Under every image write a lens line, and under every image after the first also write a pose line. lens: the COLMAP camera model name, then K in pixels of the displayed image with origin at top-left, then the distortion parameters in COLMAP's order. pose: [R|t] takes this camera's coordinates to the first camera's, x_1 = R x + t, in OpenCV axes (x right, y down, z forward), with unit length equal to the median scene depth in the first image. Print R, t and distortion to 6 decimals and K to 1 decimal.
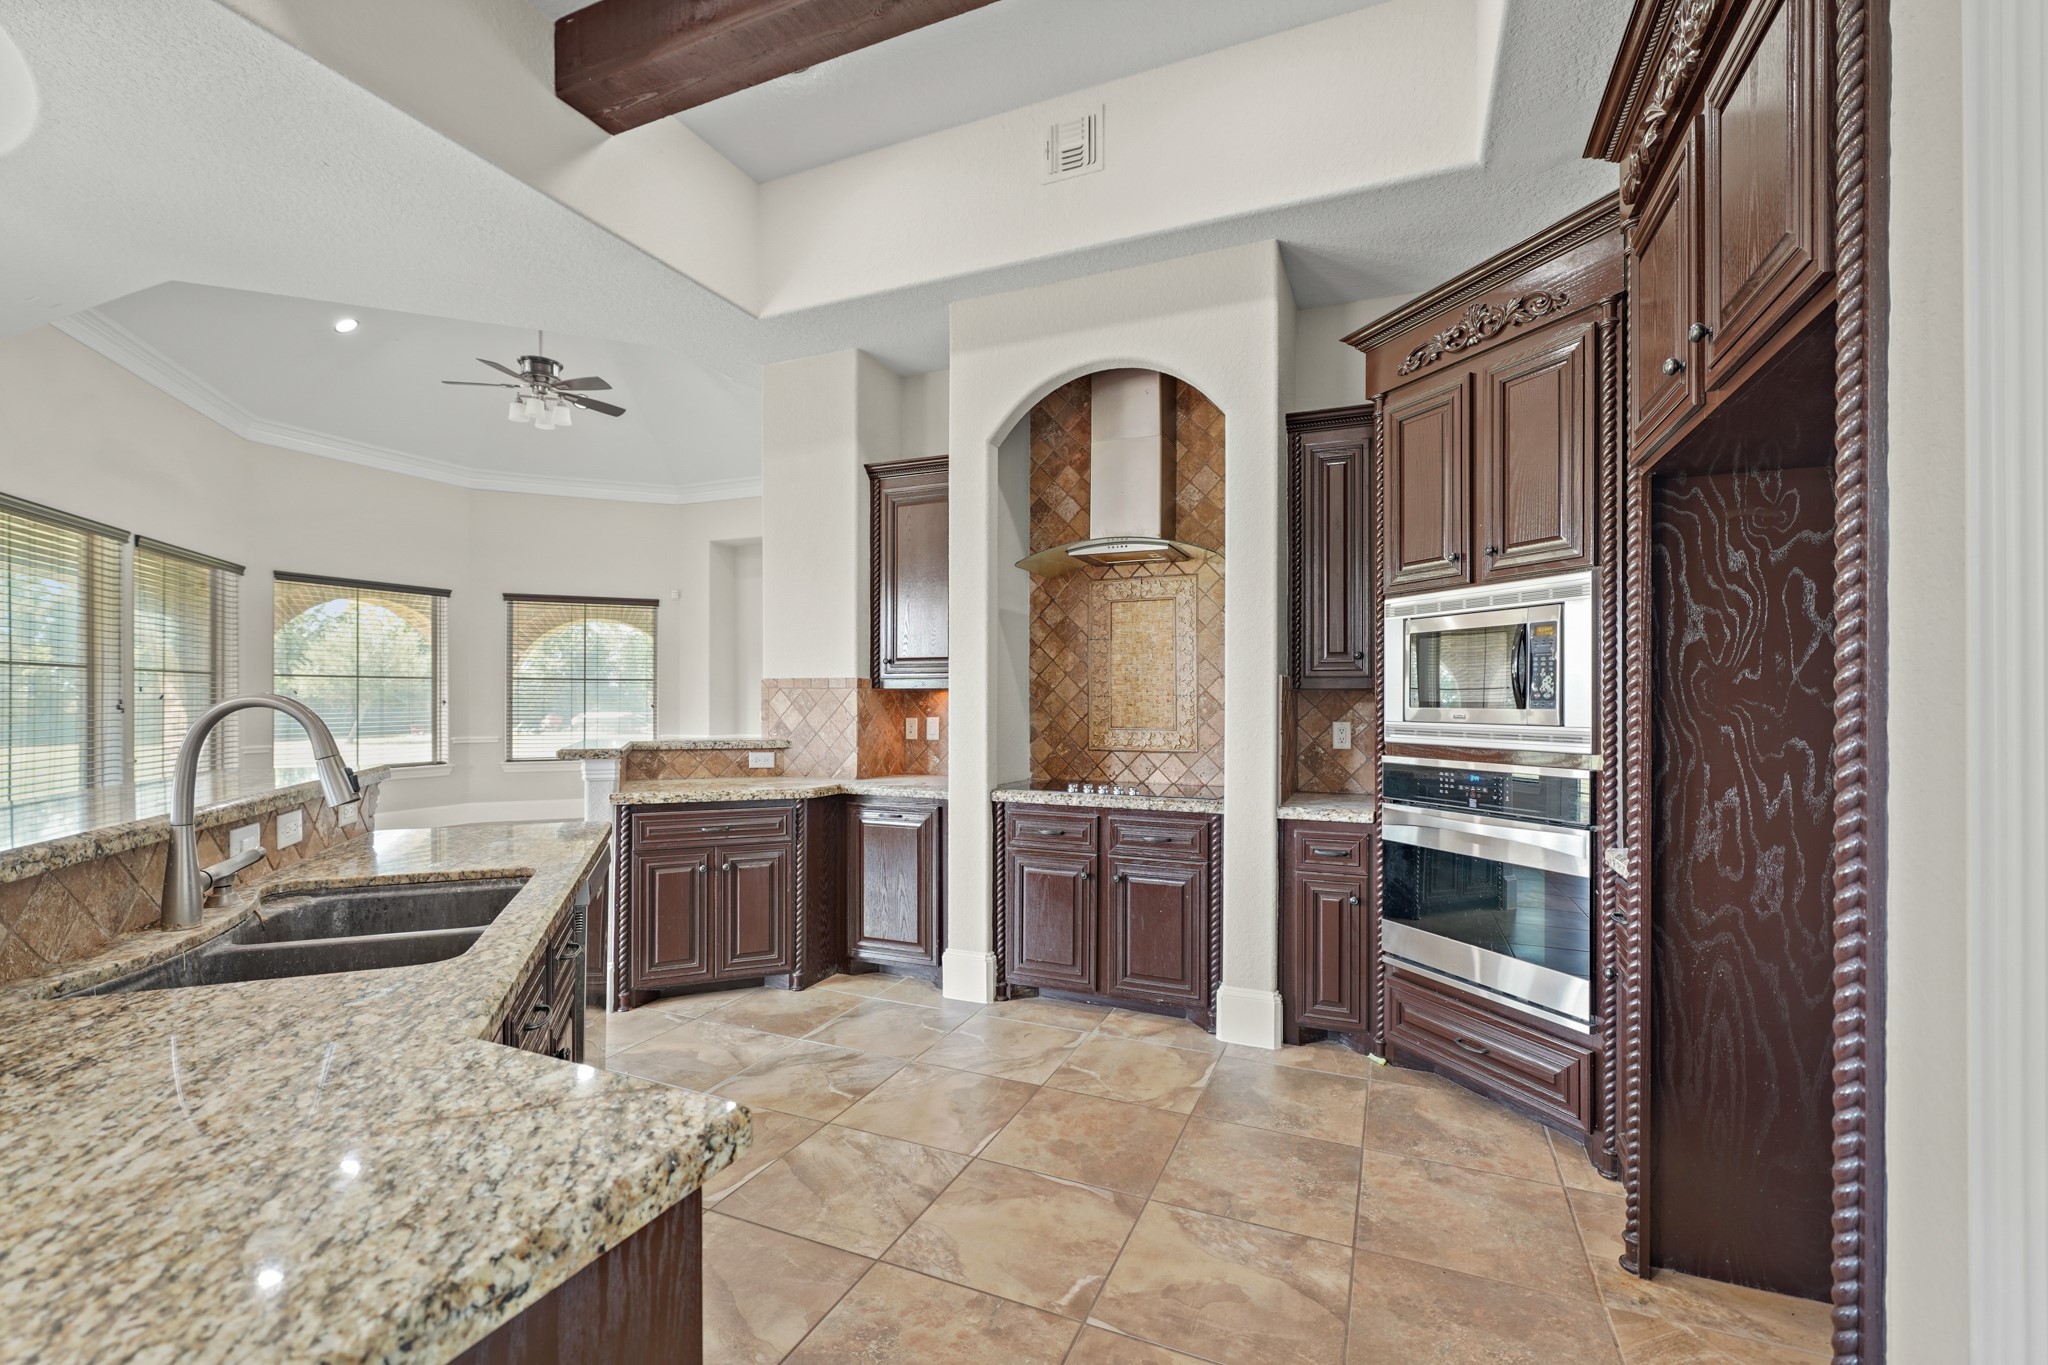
lens RADIAL K [[871.4, 0, 1031.0], [0, 871.4, 688.7], [0, 0, 1]] dist [-0.004011, 0.000919]
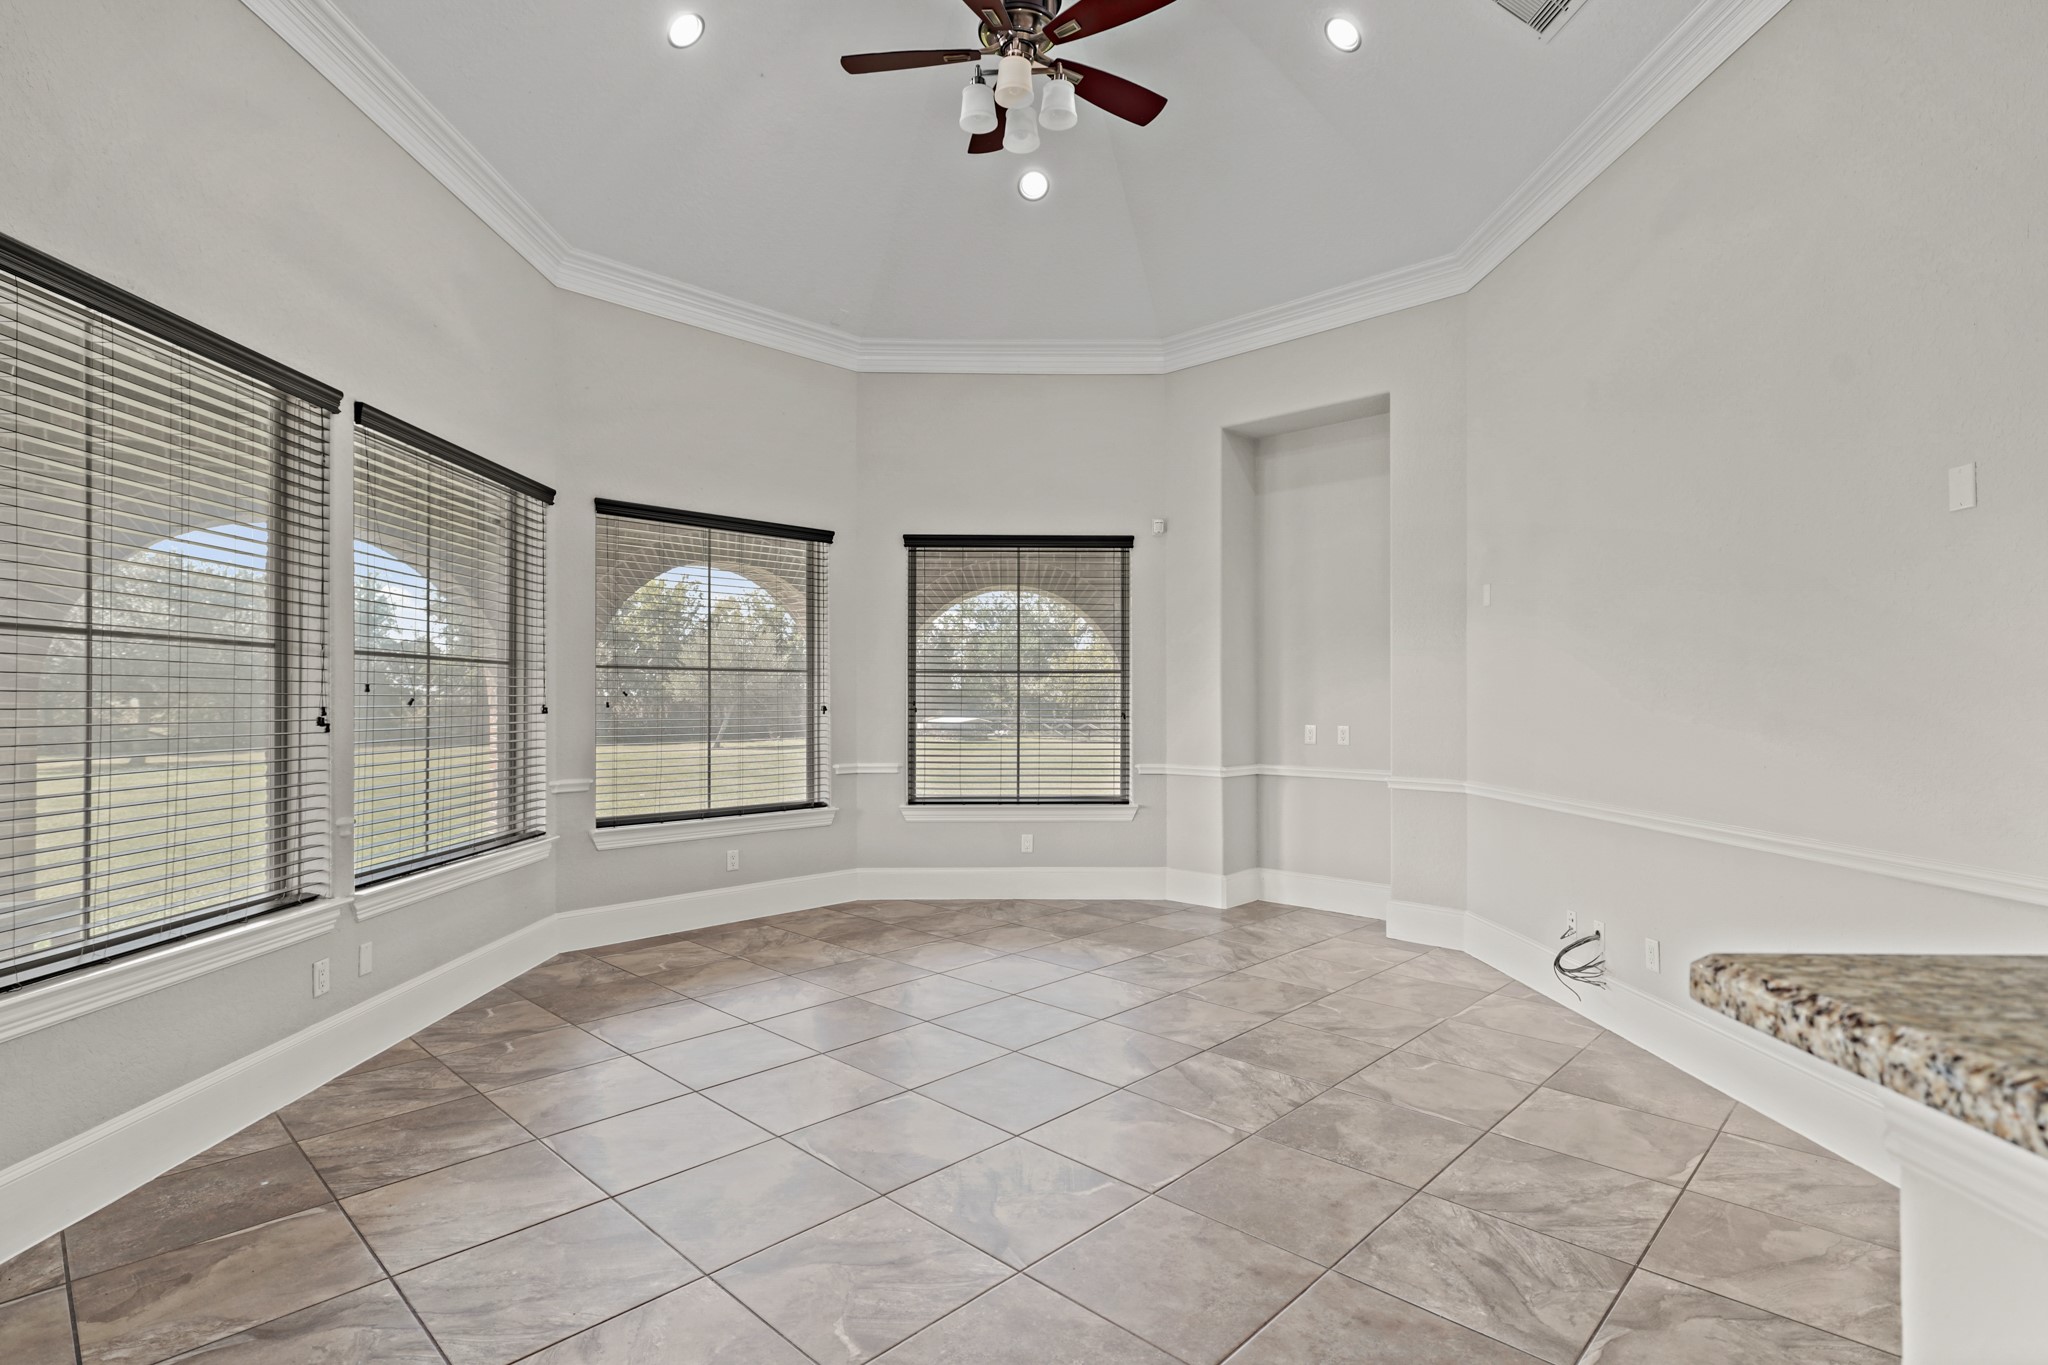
lens RADIAL K [[993.7, 0, 1024.5], [0, 993.7, 679.1], [0, 0, 1]] dist [0.001580, -0.000285]
pose [[0.931285, -0.000489, -0.364291, -0.582544], [-0.001677, 0.999983, -0.005630, -0.003011], [0.364288, 0.005855, 0.931268, 0.801584]]
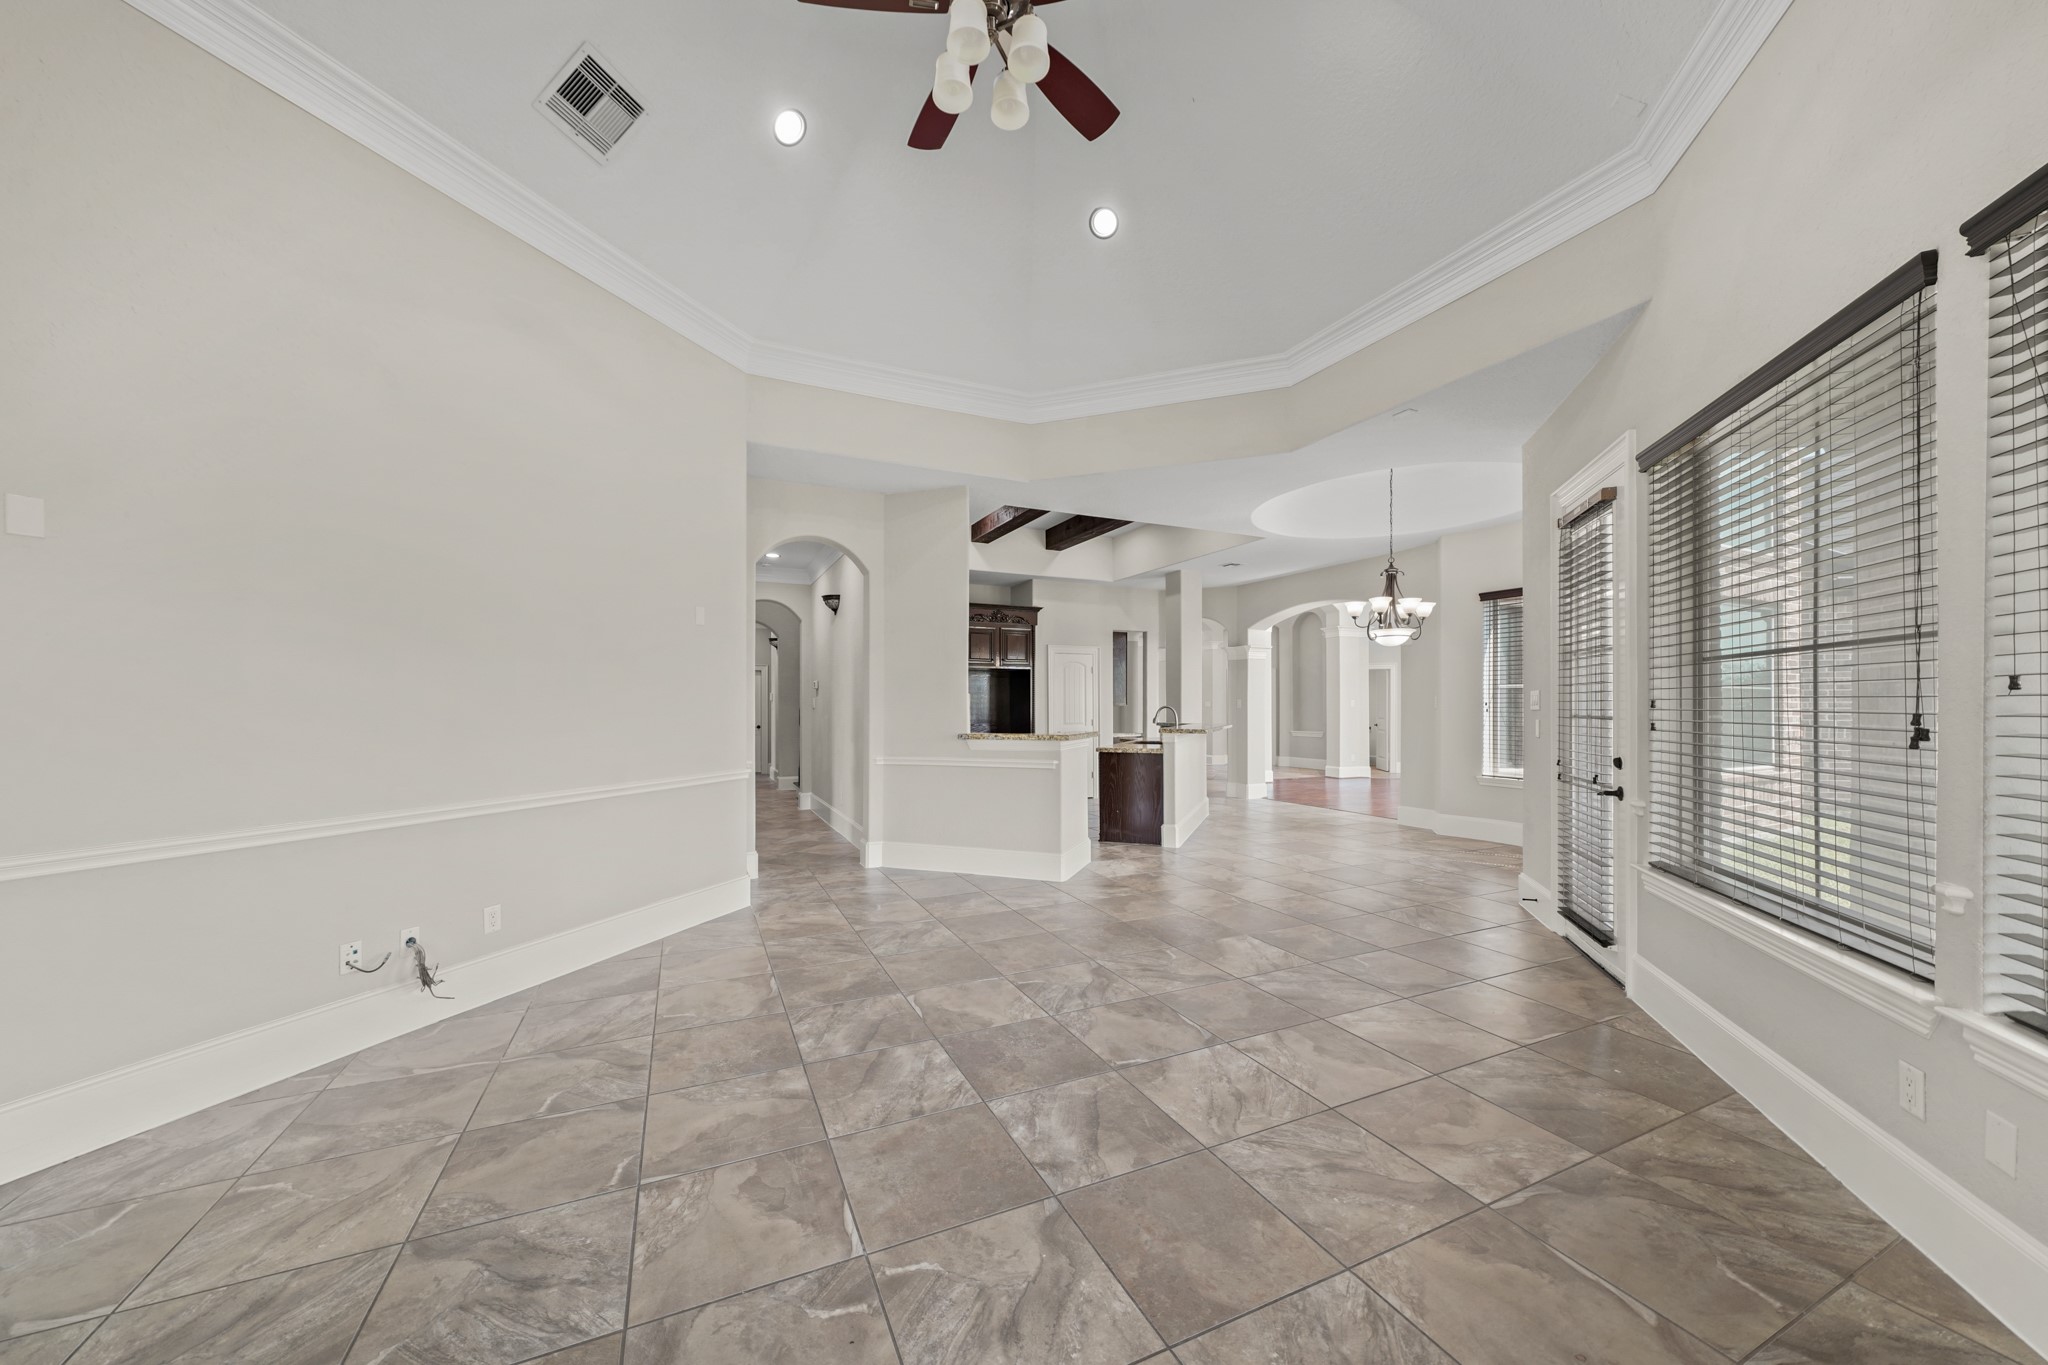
lens RADIAL K [[715.5, 0, 1034.6], [0, 715.5, 703.3], [0, 0, 1]] dist [-0.007391, -0.000051]
pose [[-0.746762, 0.009967, 0.665017, -1.843228], [-0.002758, 0.999833, -0.018082, 0.038112], [-0.665086, -0.015337, -0.746610, 2.892009]]
